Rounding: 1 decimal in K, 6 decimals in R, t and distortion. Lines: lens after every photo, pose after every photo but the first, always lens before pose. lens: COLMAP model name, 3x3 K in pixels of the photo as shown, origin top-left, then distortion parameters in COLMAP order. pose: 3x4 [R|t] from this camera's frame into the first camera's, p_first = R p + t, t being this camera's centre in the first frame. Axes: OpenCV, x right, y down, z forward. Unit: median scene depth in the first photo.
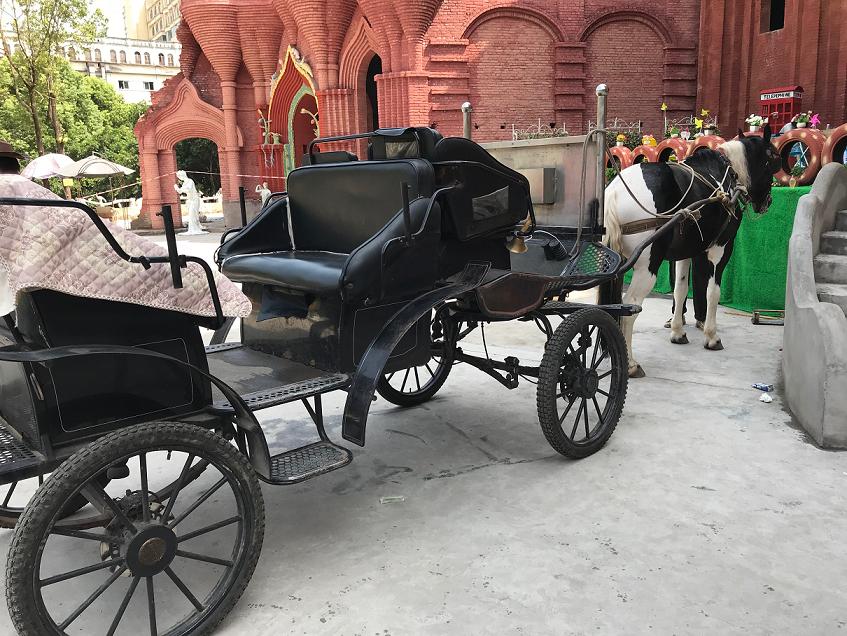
lens RADIAL K [[702.4, 0, 421.9], [0, 702.4, 316.1], [0, 0, 1]] dist [-0.007763, -0.011388]
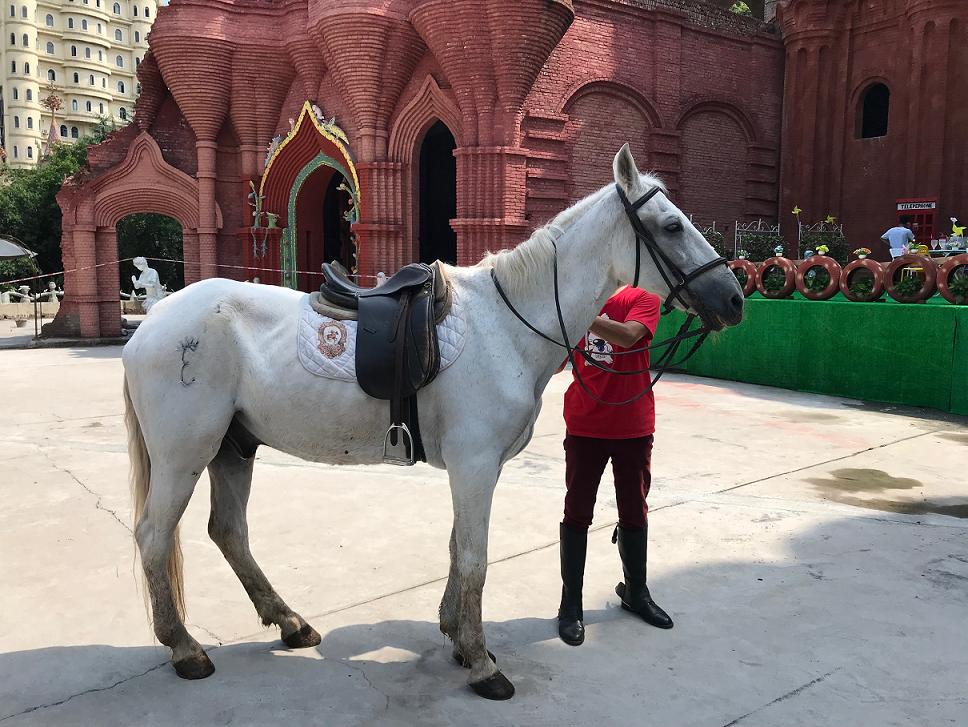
lens RADIAL K [[802.8, 0, 484.7], [0, 802.8, 365.5], [0, 0, 1]] dist [-0.007763, -0.011388]
pose [[0.959592, 0.007426, 0.281297, -0.262830], [0.017467, 0.996152, -0.085880, -0.023988], [-0.280853, 0.087323, 0.955770, 0.148385]]
